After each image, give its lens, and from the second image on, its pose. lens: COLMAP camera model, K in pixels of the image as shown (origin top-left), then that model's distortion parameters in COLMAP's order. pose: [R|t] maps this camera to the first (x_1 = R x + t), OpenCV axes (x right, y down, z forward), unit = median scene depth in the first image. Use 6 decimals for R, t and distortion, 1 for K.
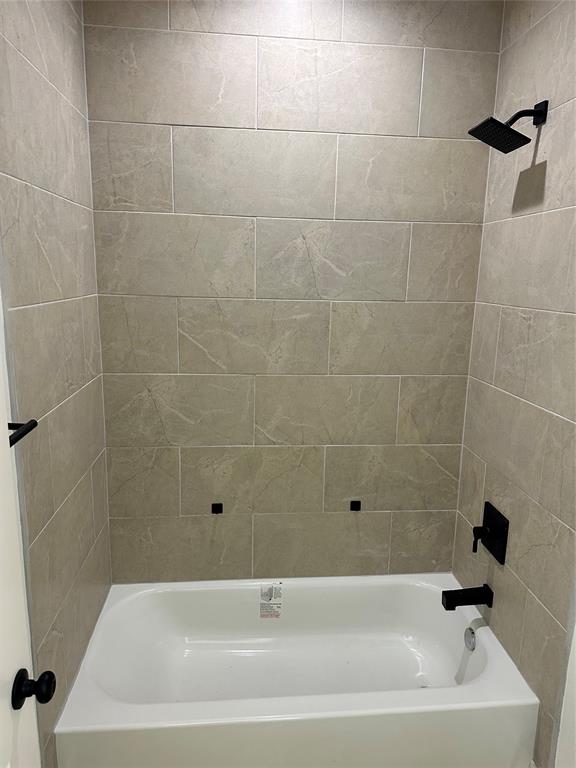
lens RADIAL K [[539.9, 0, 288.0], [0, 539.9, 384.0], [0, 0, 1]] dist [0.057981, -0.066632]
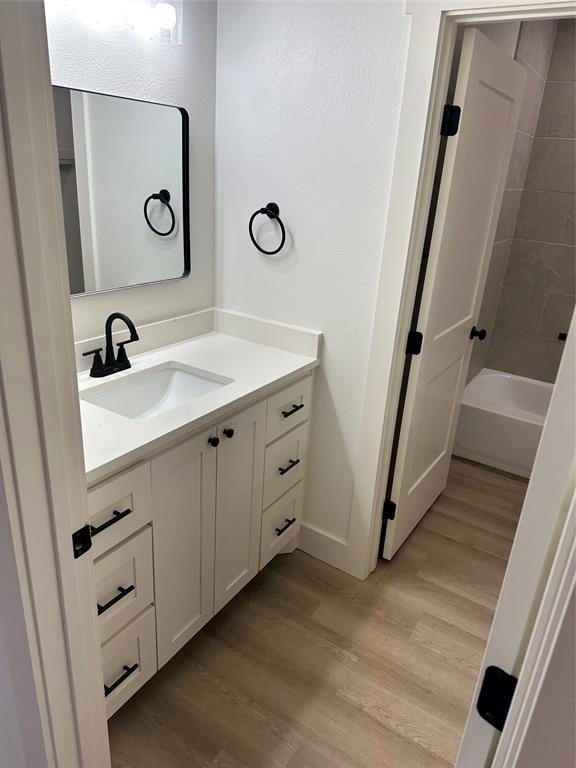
lens RADIAL K [[539.9, 0, 288.0], [0, 539.9, 384.0], [0, 0, 1]] dist [0.057981, -0.066632]
pose [[0.794639, 0.255233, -0.550822, 0.166979], [-0.168451, 0.964399, 0.203858, 0.204897], [0.583243, -0.069207, 0.809344, -0.877797]]
